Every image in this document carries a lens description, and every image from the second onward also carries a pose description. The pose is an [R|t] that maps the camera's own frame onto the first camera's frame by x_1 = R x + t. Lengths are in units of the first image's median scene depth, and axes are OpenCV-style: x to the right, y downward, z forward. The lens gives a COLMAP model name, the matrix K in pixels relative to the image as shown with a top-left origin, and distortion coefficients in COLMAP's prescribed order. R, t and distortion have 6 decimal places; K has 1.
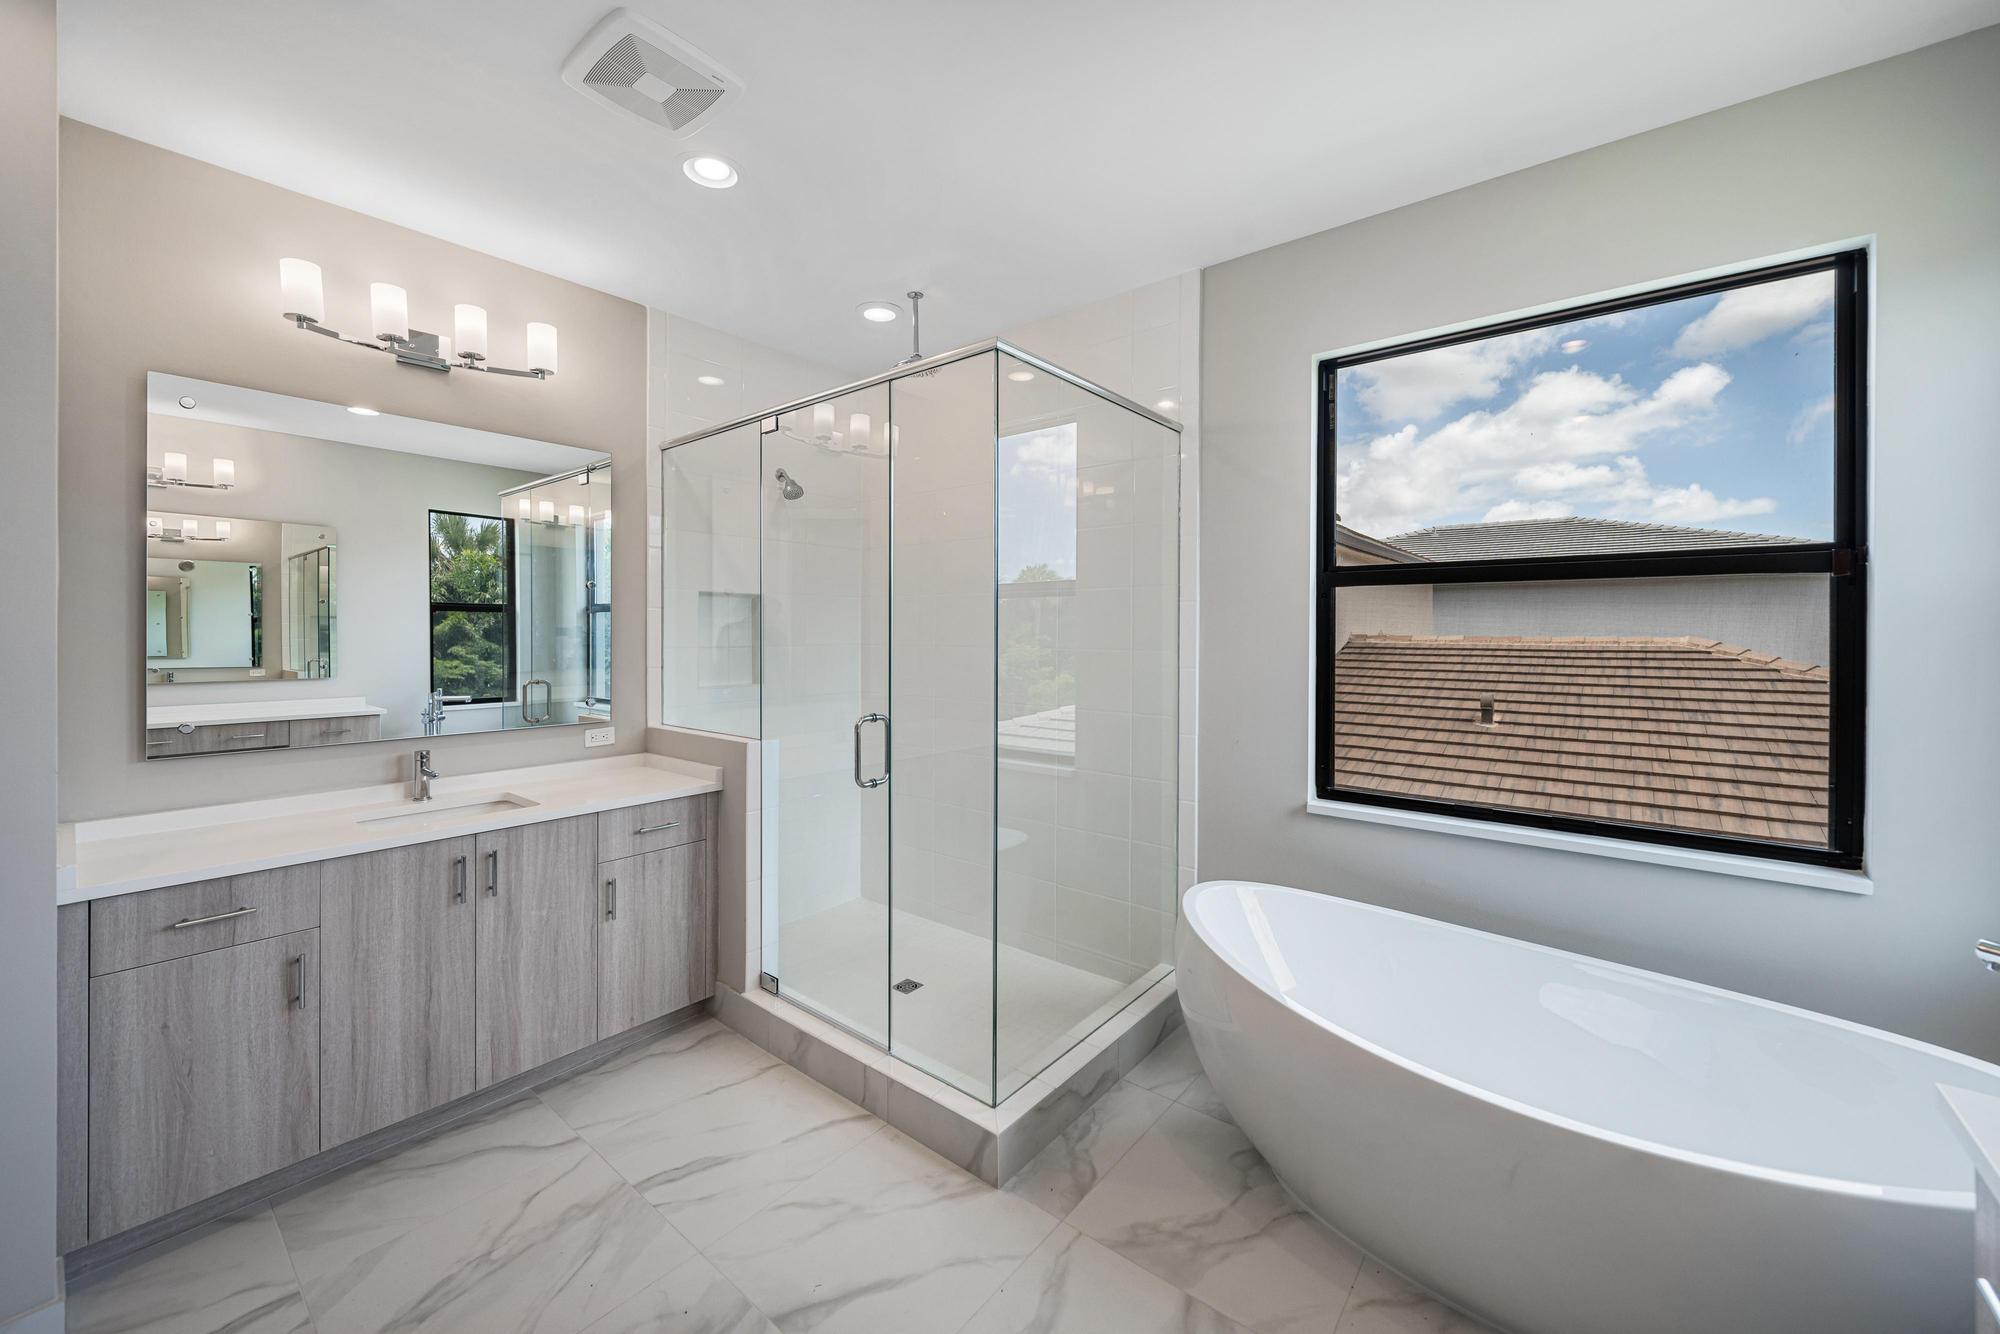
lens RADIAL K [[766.7, 0, 997.8], [0, 766.7, 634.7], [0, 0, 1]] dist [-0.000222, -0.000088]
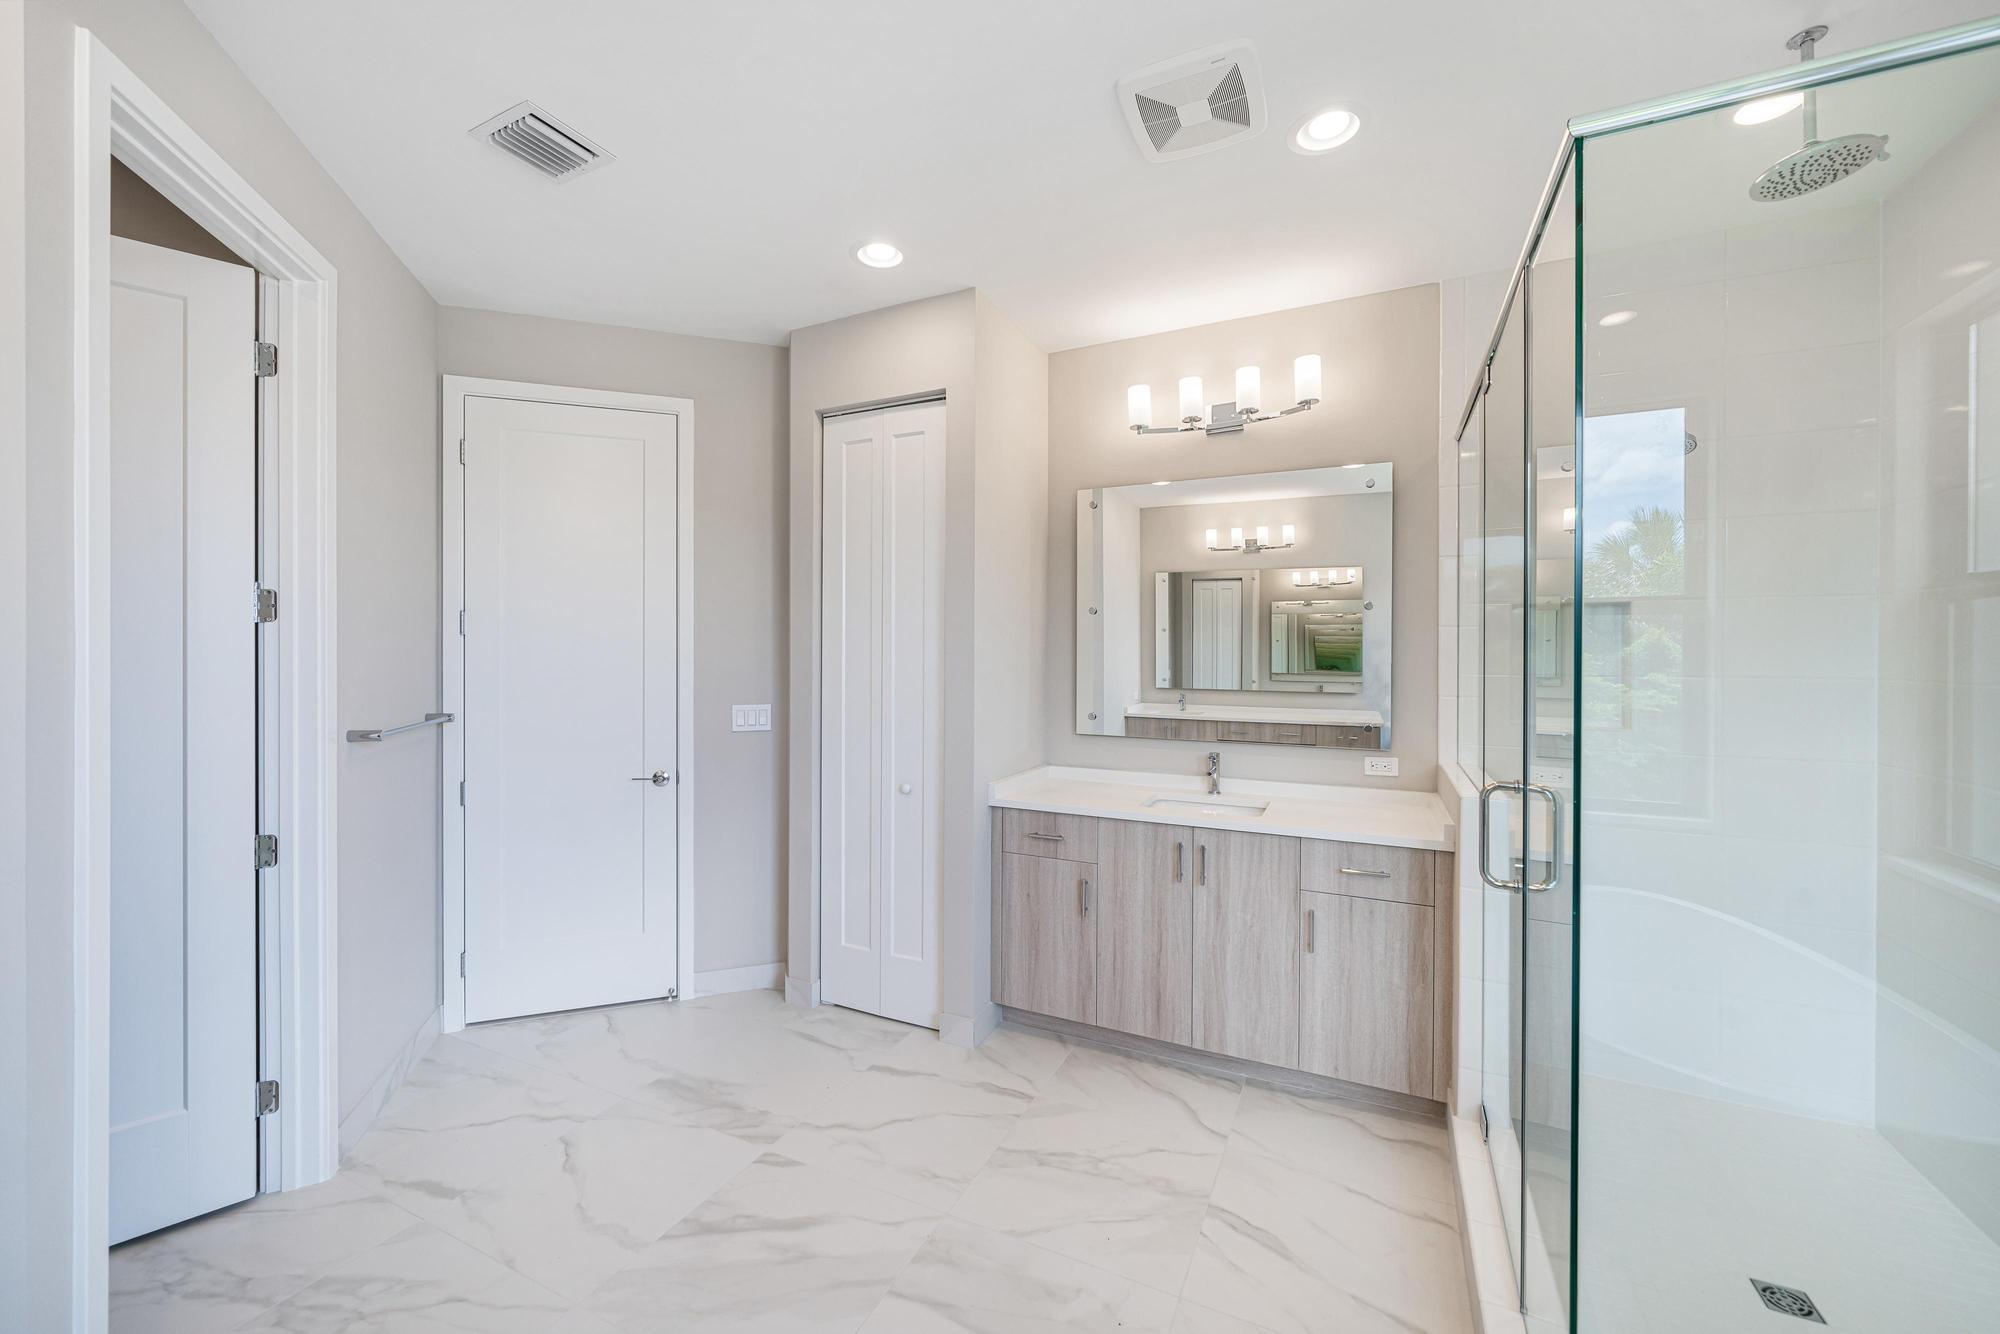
lens RADIAL K [[781.4, 0, 997.7], [0, 781.4, 651.4], [0, 0, 1]] dist [0.000243, -0.000017]
pose [[0.230864, 0.000520, -0.972986, 0.405228], [-0.006122, 0.999981, -0.000918, -0.005054], [0.972967, 0.006168, 0.230863, 0.428605]]
